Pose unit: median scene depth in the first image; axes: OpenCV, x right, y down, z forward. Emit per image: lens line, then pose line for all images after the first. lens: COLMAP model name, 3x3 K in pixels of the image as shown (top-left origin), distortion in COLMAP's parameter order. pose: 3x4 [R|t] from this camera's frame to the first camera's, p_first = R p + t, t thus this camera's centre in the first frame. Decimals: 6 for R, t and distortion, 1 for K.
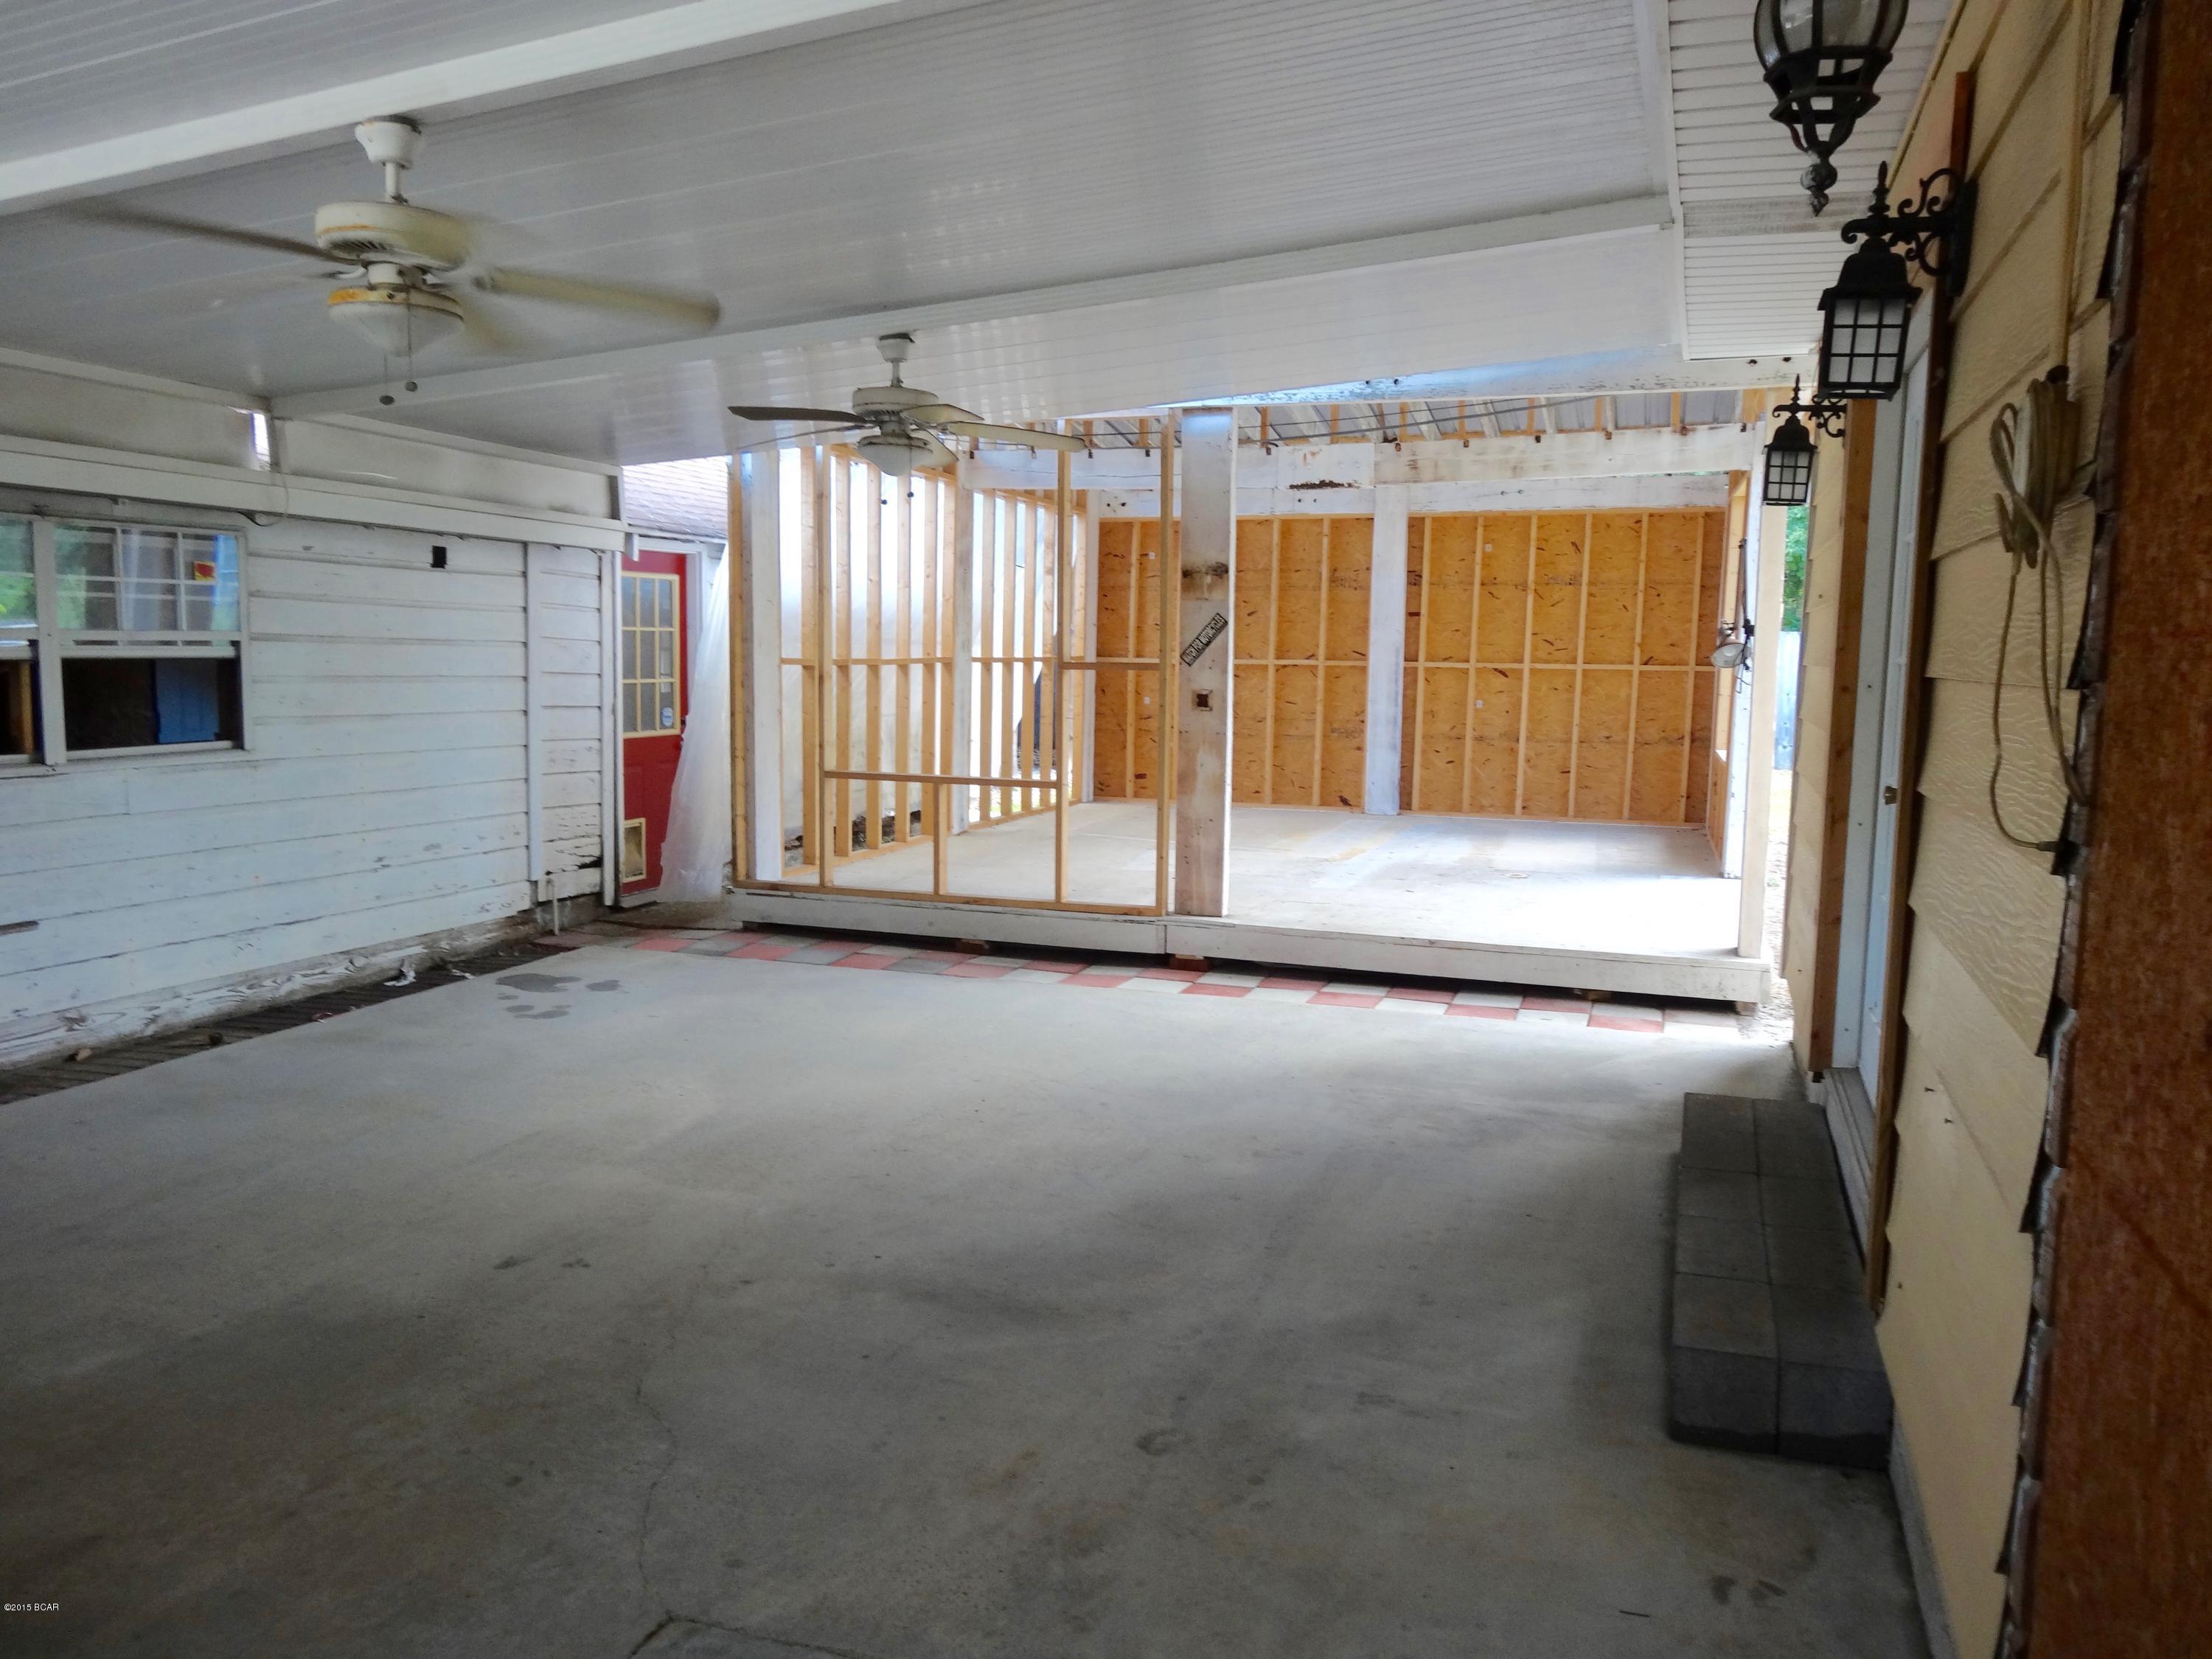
lens RADIAL K [[1610.6, 0, 1106.0], [0, 1610.6, 829.5], [0, 0, 1]] dist [0.000837, 0.000163]
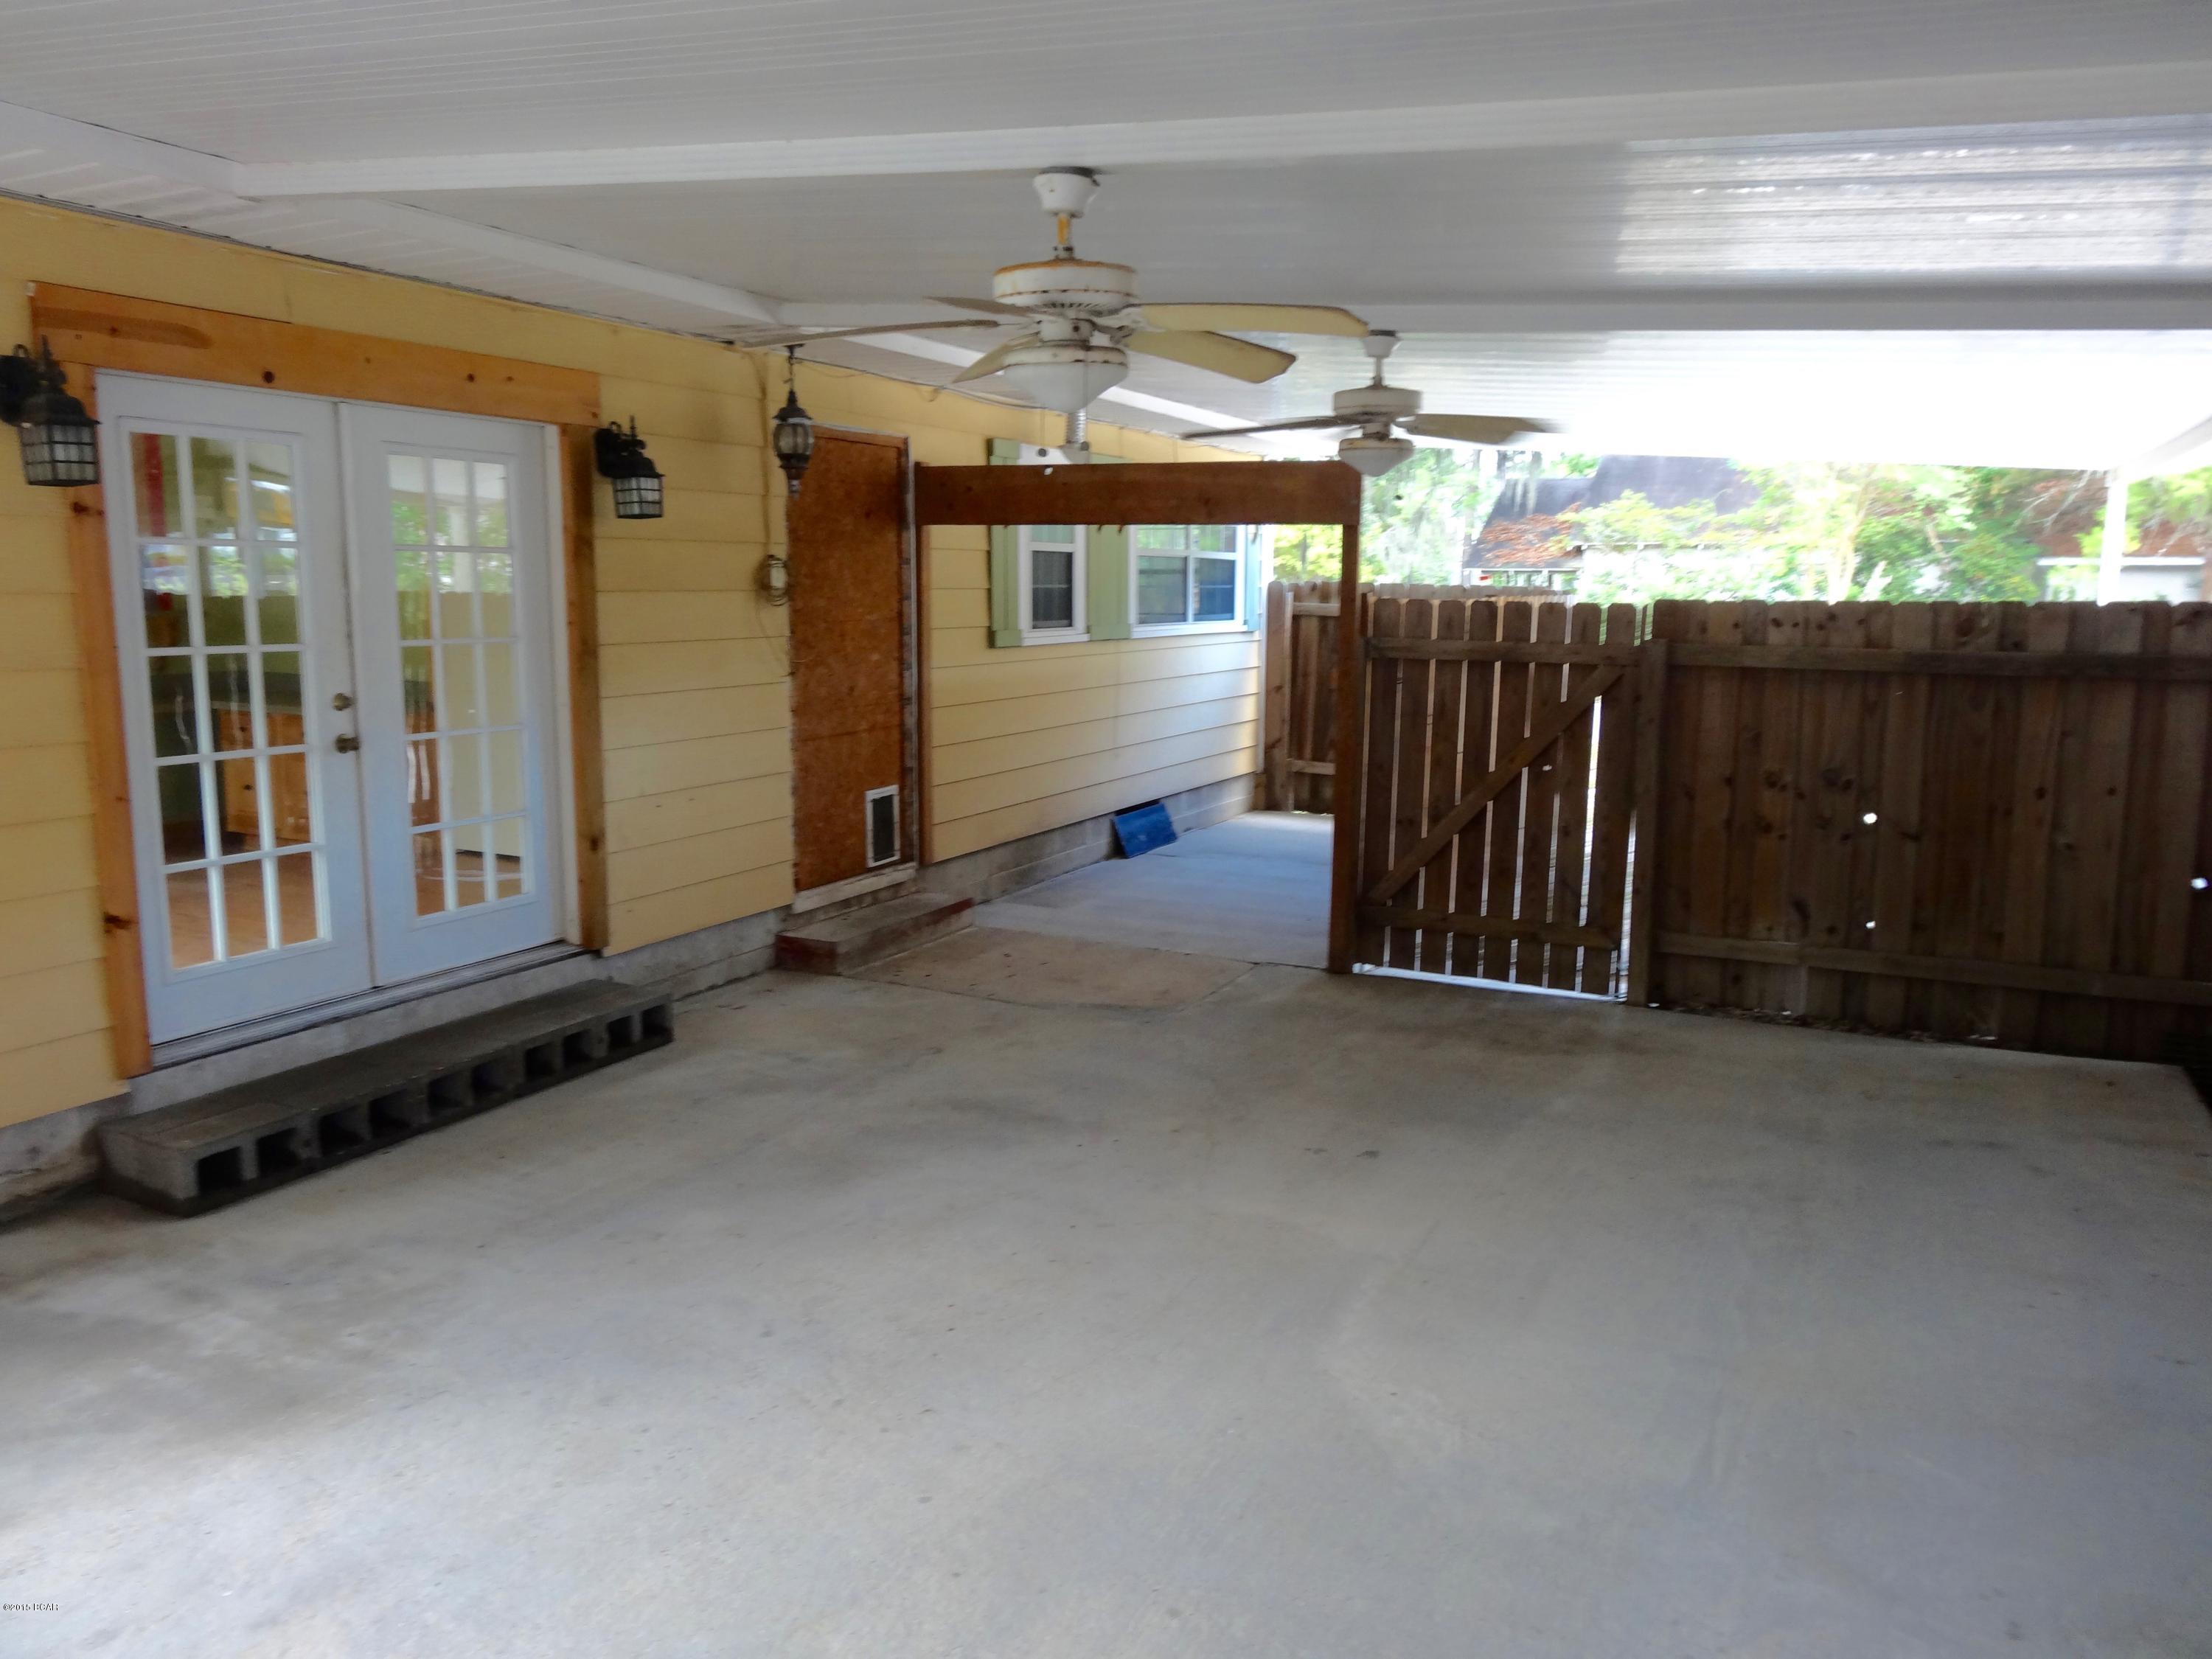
lens RADIAL K [[1610.6, 0, 1106.0], [0, 1610.6, 829.5], [0, 0, 1]] dist [0.000837, 0.000163]
pose [[-0.993806, -0.036570, 0.104942, -0.297359], [-0.007517, 0.964265, 0.264834, -0.315451], [-0.110877, 0.262405, -0.958567, 2.230251]]
